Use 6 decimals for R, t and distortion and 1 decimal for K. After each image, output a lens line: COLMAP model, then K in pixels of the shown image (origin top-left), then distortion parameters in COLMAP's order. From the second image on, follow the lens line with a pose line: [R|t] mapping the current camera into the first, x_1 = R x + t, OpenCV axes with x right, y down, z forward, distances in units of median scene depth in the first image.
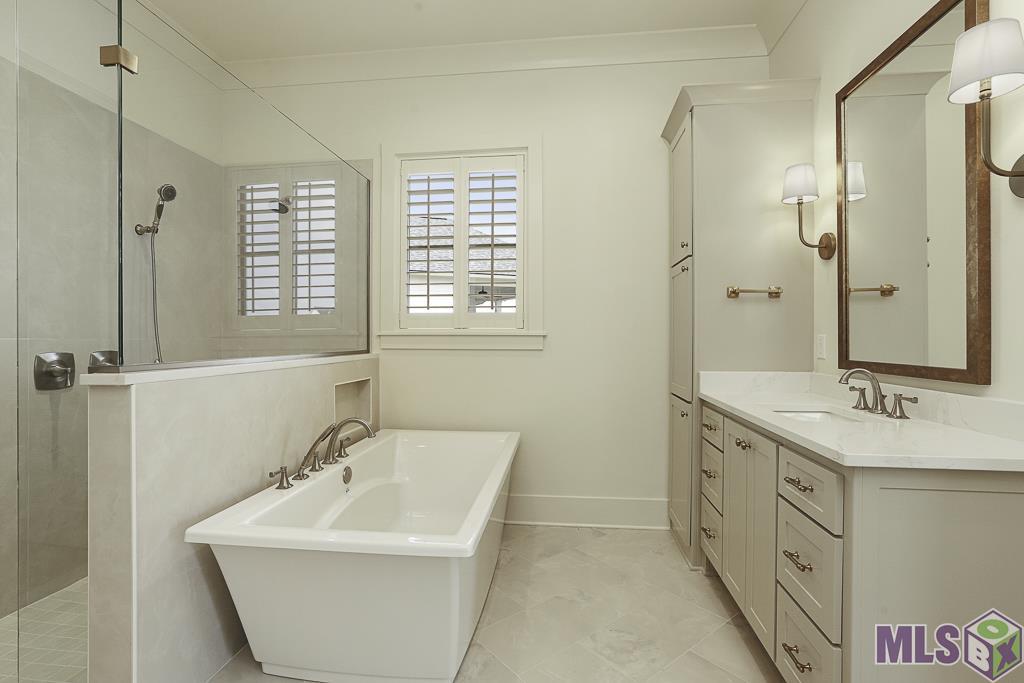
lens RADIAL K [[480.6, 0, 519.8], [0, 480.6, 339.3], [0, 0, 1]] dist [-0.028721, 0.011737]
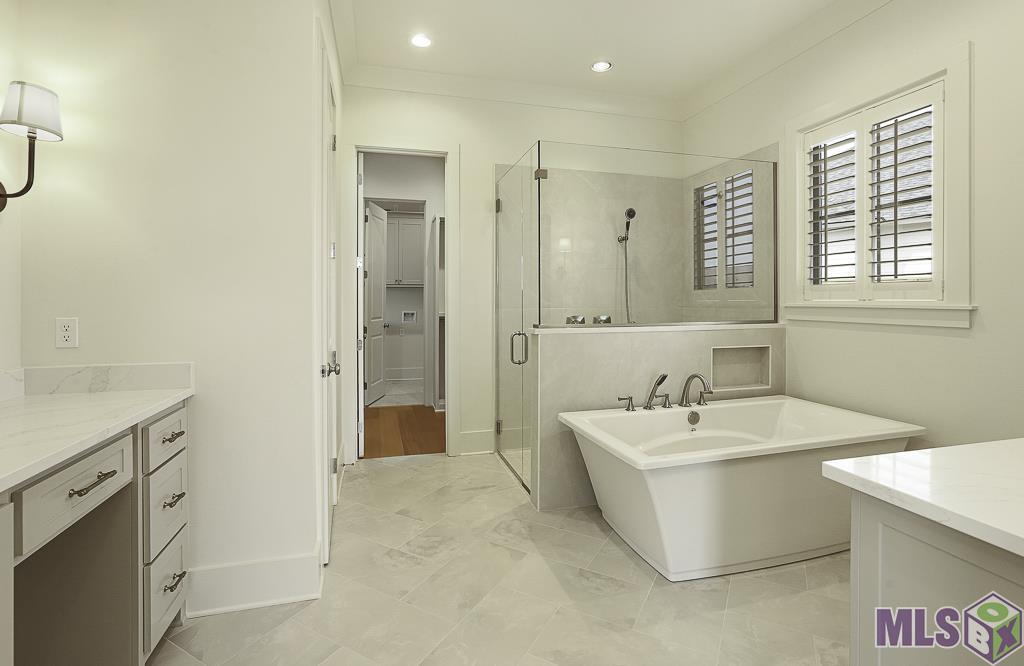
lens RADIAL K [[488.6, 0, 512.3], [0, 488.6, 297.4], [0, 0, 1]] dist [-0.027197, 0.008248]
pose [[0.376181, -0.005481, -0.926530, 0.555459], [0.000505, 0.999984, -0.005710, -0.027116], [0.926546, 0.001681, 0.376178, 0.048686]]
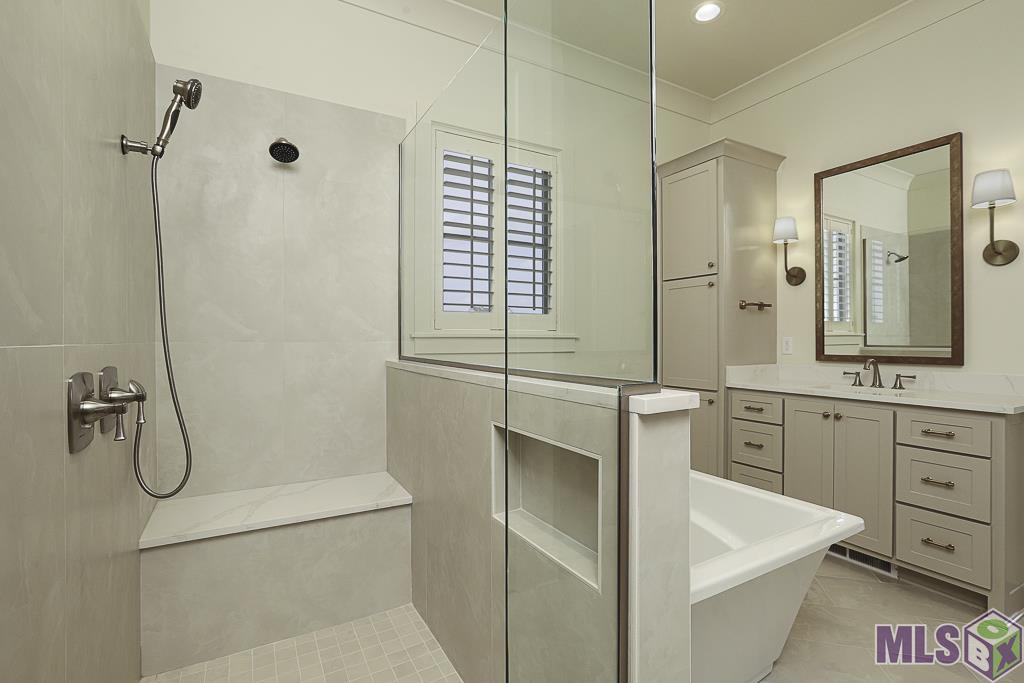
lens RADIAL K [[480.6, 0, 502.8], [0, 480.6, 336.9], [0, 0, 1]] dist [-0.028721, 0.011737]
pose [[0.800747, -0.004201, 0.598988, -0.757628], [0.003379, 0.999991, 0.002496, -0.012911], [-0.598993, 0.000025, 0.800754, 0.301237]]
